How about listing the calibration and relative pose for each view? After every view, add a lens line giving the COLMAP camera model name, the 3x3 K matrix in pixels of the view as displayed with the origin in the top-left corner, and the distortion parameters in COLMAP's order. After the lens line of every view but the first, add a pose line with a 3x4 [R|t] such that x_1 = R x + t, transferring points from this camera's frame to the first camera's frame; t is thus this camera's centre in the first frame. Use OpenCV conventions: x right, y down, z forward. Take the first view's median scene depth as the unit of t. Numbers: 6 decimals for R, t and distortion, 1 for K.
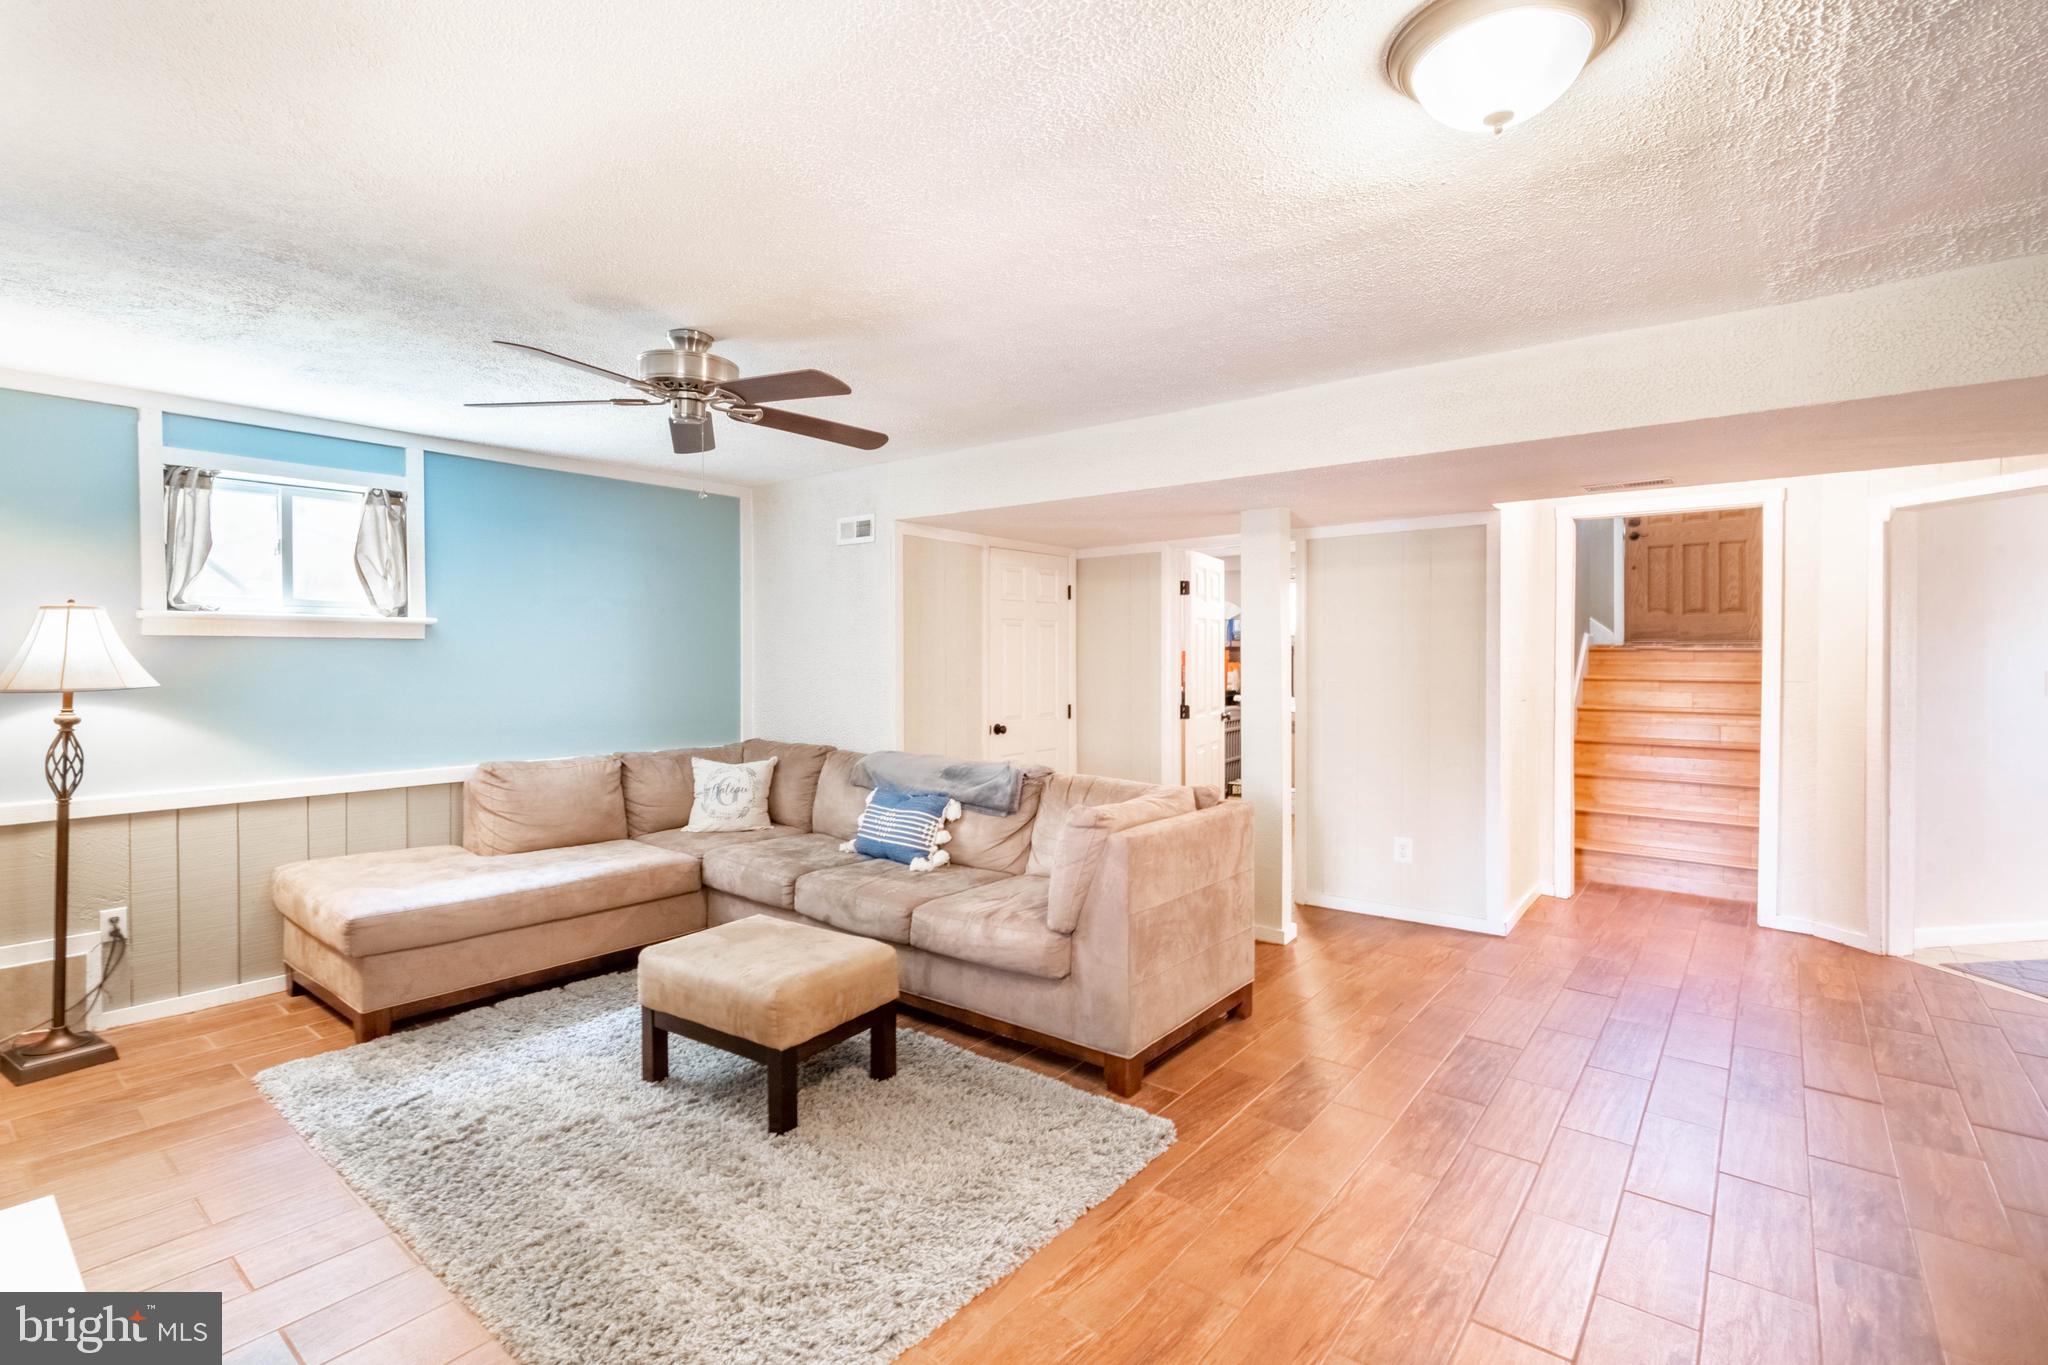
lens RADIAL K [[945.2, 0, 1013.0], [0, 945.2, 667.7], [0, 0, 1]] dist [0.000080, -0.000510]
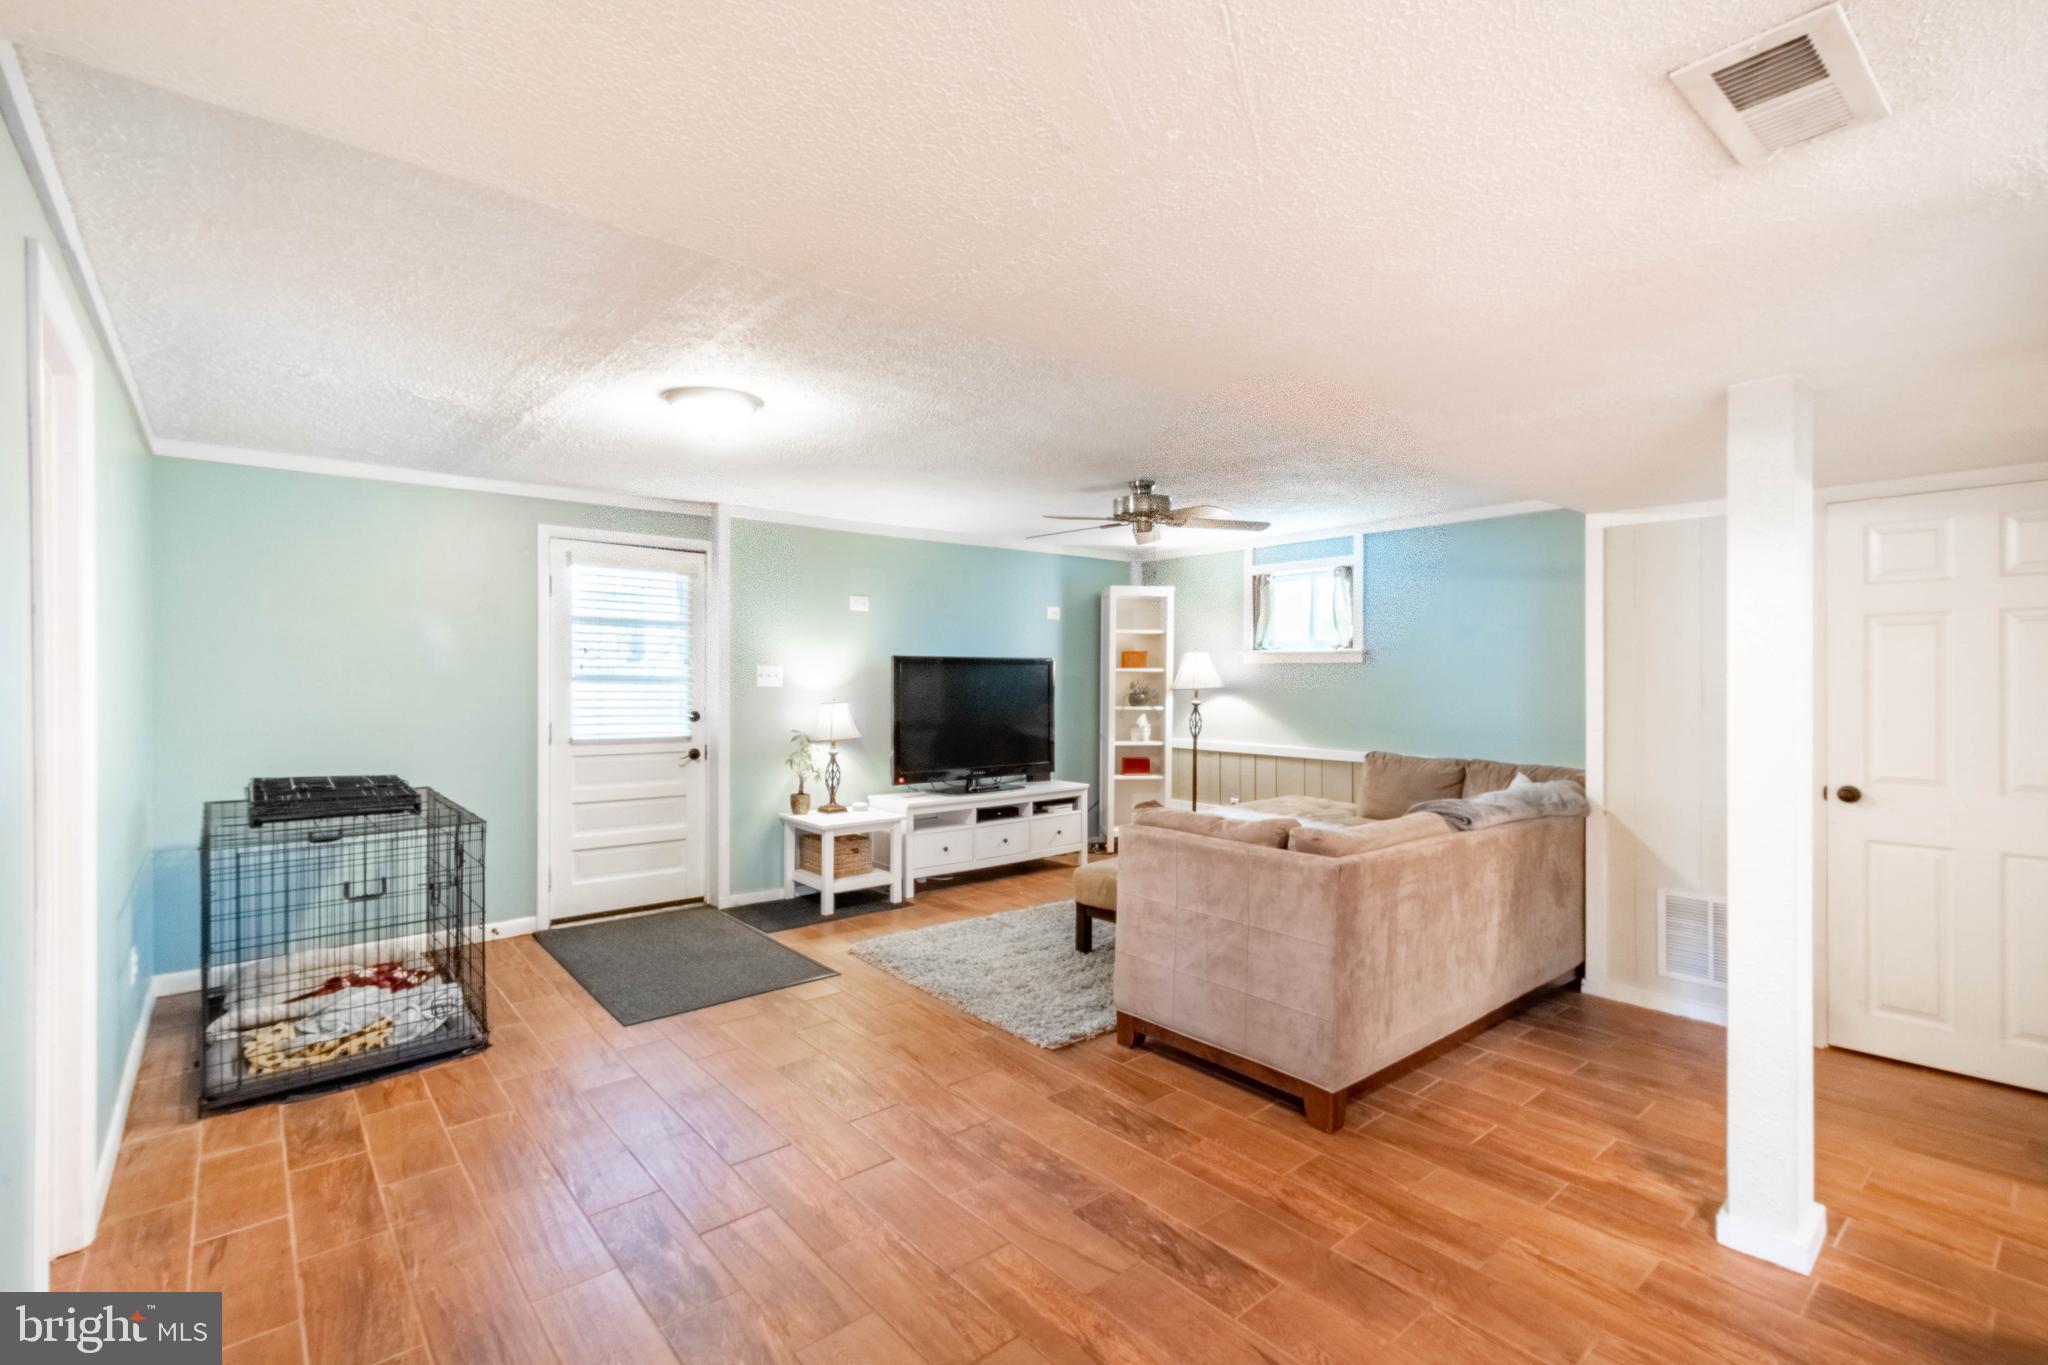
lens RADIAL K [[945.2, 0, 1013.0], [0, 945.2, 667.7], [0, 0, 1]] dist [0.000080, -0.000510]
pose [[-0.204266, -0.005921, -0.978898, 1.036423], [-0.014532, 0.999890, -0.003015, -0.011970], [0.978808, 0.013609, -0.204329, 0.867516]]
